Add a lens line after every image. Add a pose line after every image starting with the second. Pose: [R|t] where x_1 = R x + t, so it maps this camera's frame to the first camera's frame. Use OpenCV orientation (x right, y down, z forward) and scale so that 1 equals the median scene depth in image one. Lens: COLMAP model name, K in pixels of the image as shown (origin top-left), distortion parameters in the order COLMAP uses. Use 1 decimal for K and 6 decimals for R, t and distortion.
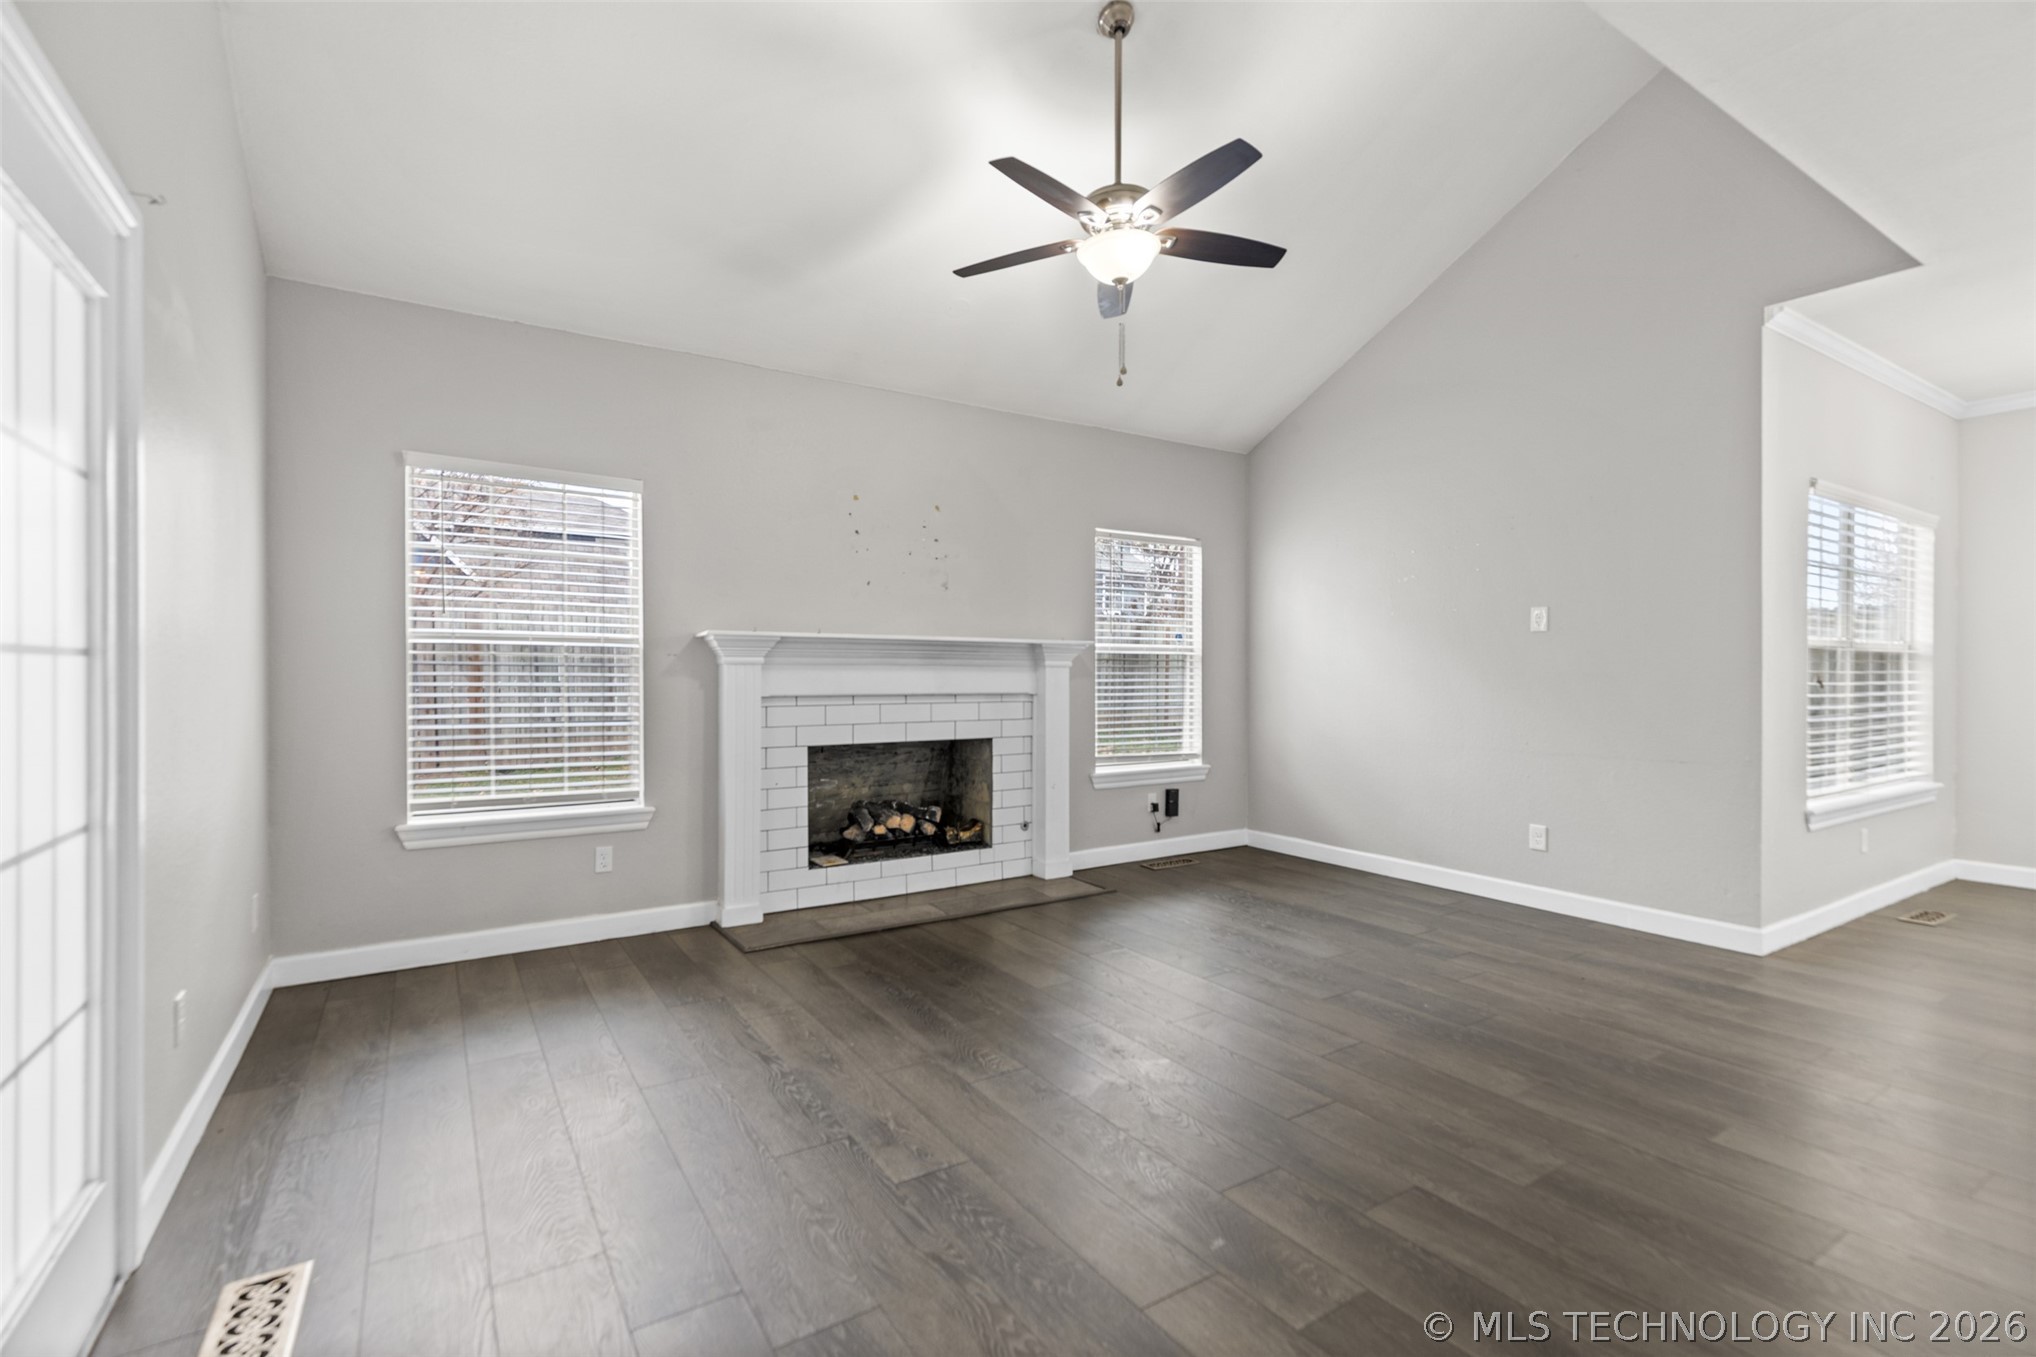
lens RADIAL K [[924.7, 0, 1017.0], [0, 924.7, 679.8], [0, 0, 1]] dist [0.010230, -0.001295]
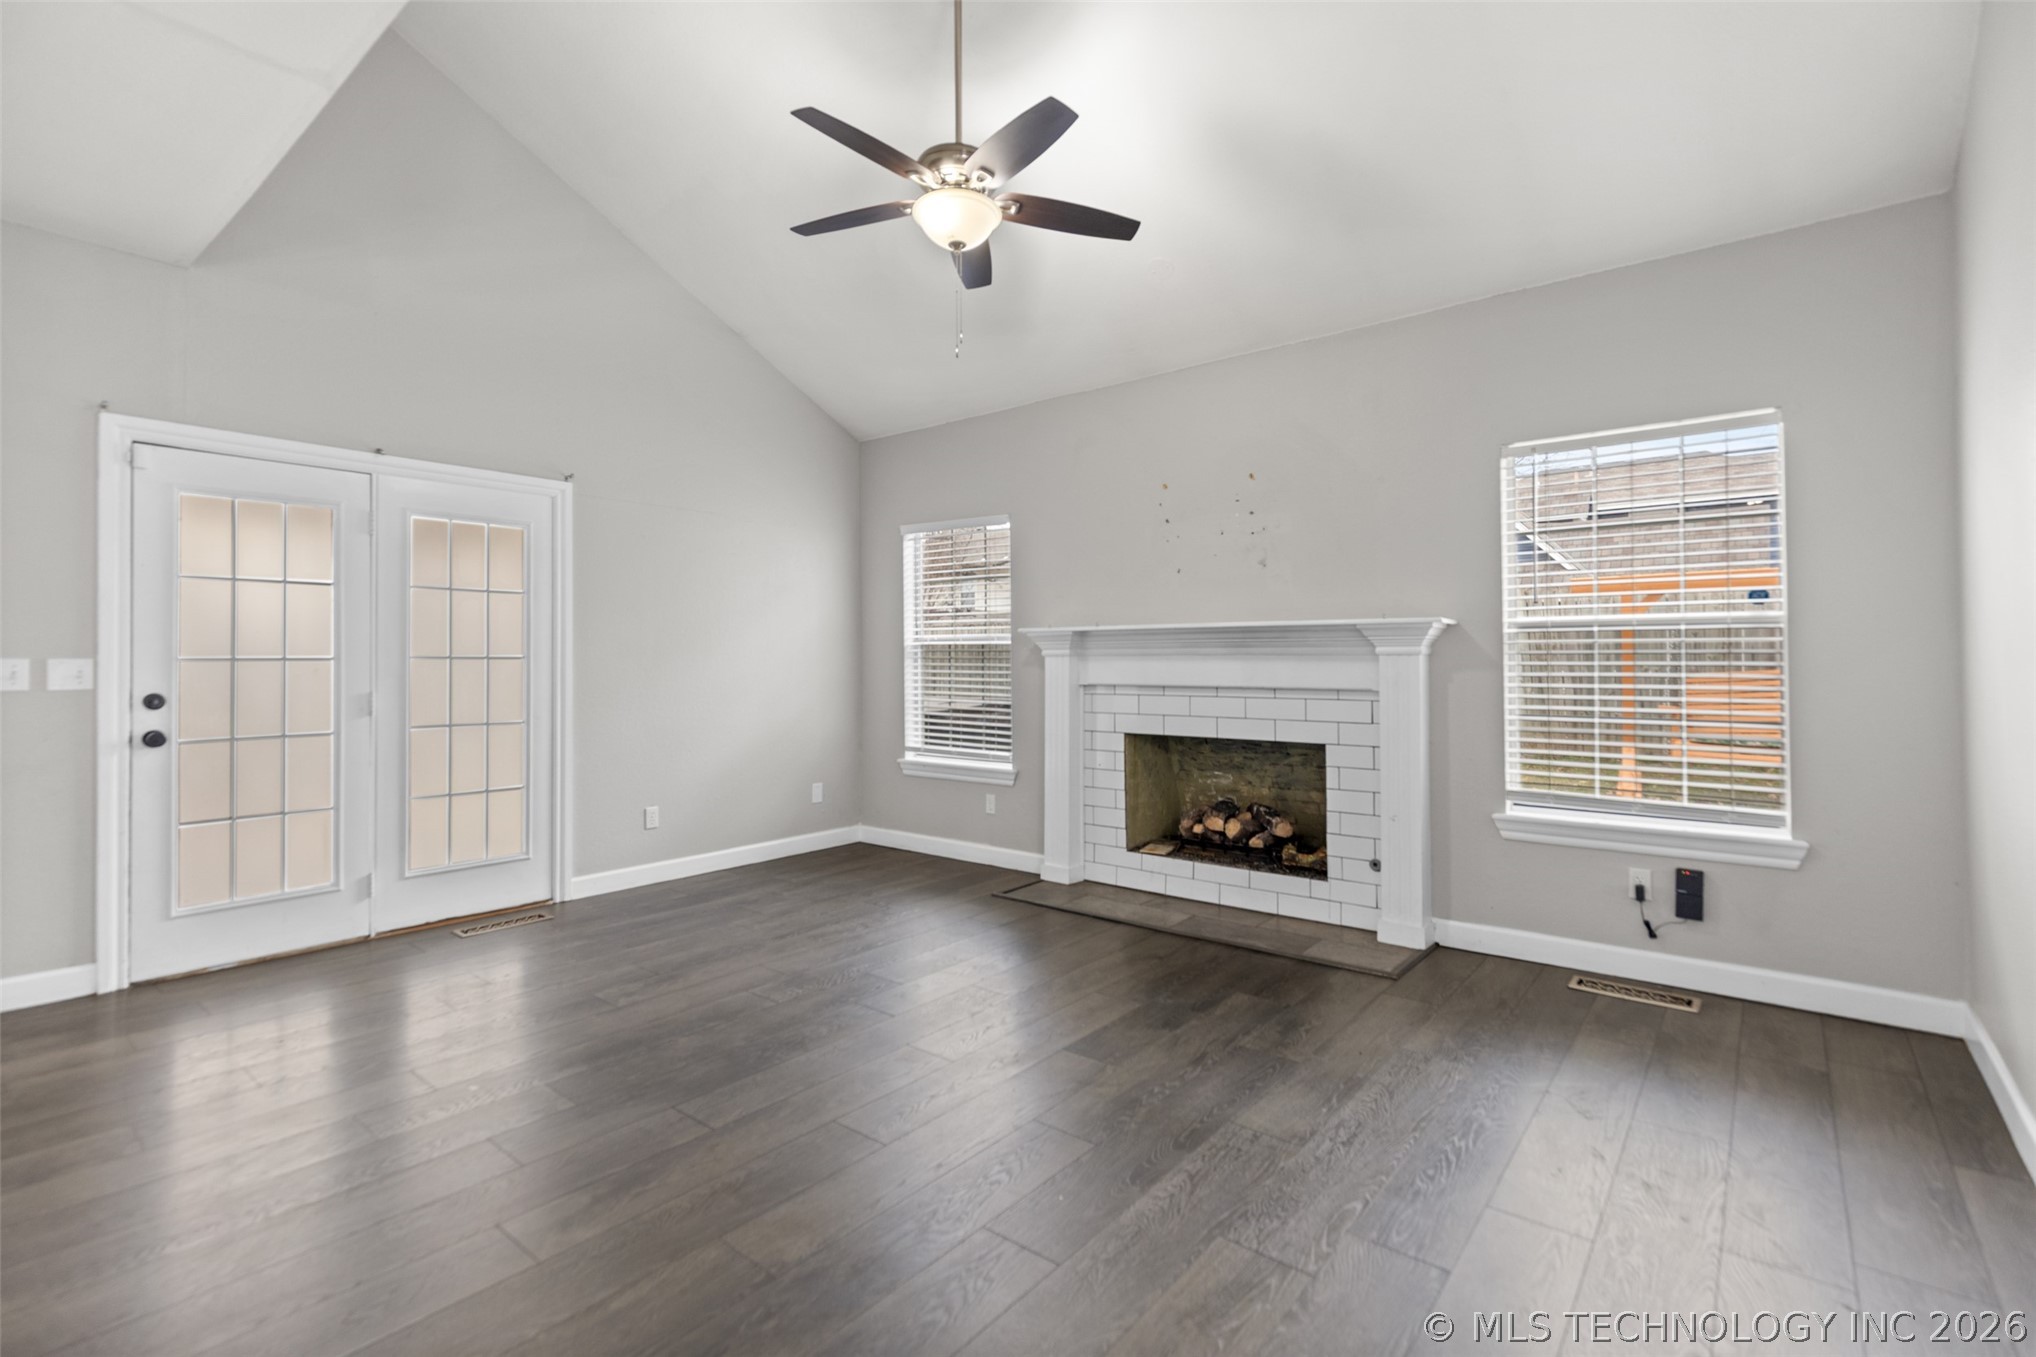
lens RADIAL K [[924.7, 0, 1019.3], [0, 924.7, 666.9], [0, 0, 1]] dist [0.010230, -0.001295]
pose [[0.298101, 0.002081, -0.954532, 0.680316], [-0.003214, 0.999994, 0.001177, -0.004243], [0.954529, 0.002717, 0.298106, 0.523752]]
